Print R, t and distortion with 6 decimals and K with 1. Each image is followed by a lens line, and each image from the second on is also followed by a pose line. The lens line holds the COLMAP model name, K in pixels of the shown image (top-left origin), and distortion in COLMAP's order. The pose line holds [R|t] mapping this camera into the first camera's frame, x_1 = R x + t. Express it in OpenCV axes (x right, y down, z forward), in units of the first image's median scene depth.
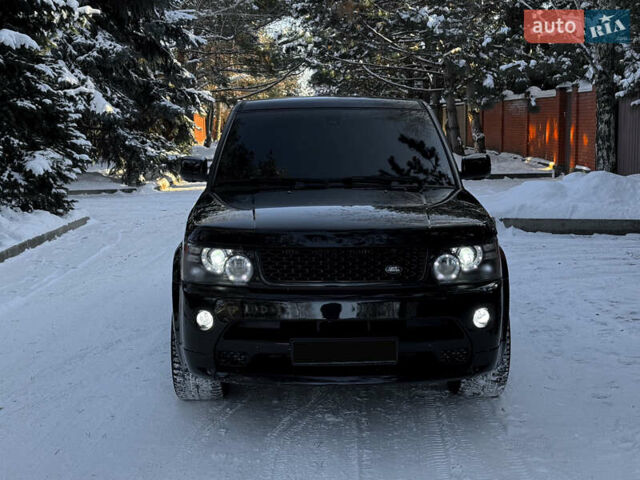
lens RADIAL K [[962.6, 0, 328.8], [0, 962.6, 238.0], [0, 0, 1]] dist [0.179875, -0.016008]
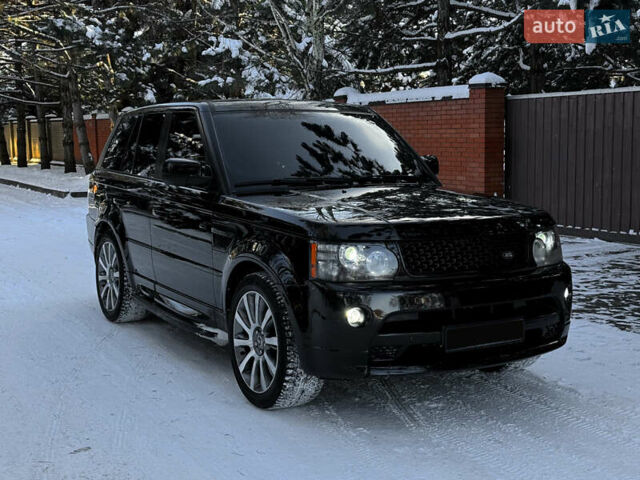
lens RADIAL K [[962.6, 0, 328.8], [0, 962.6, 238.0], [0, 0, 1]] dist [0.179875, -0.016008]
pose [[0.860909, -0.047426, 0.506544, -0.231309], [0.059283, 0.998215, -0.007297, 0.003360], [-0.505294, 0.036311, 0.862183, 0.058068]]
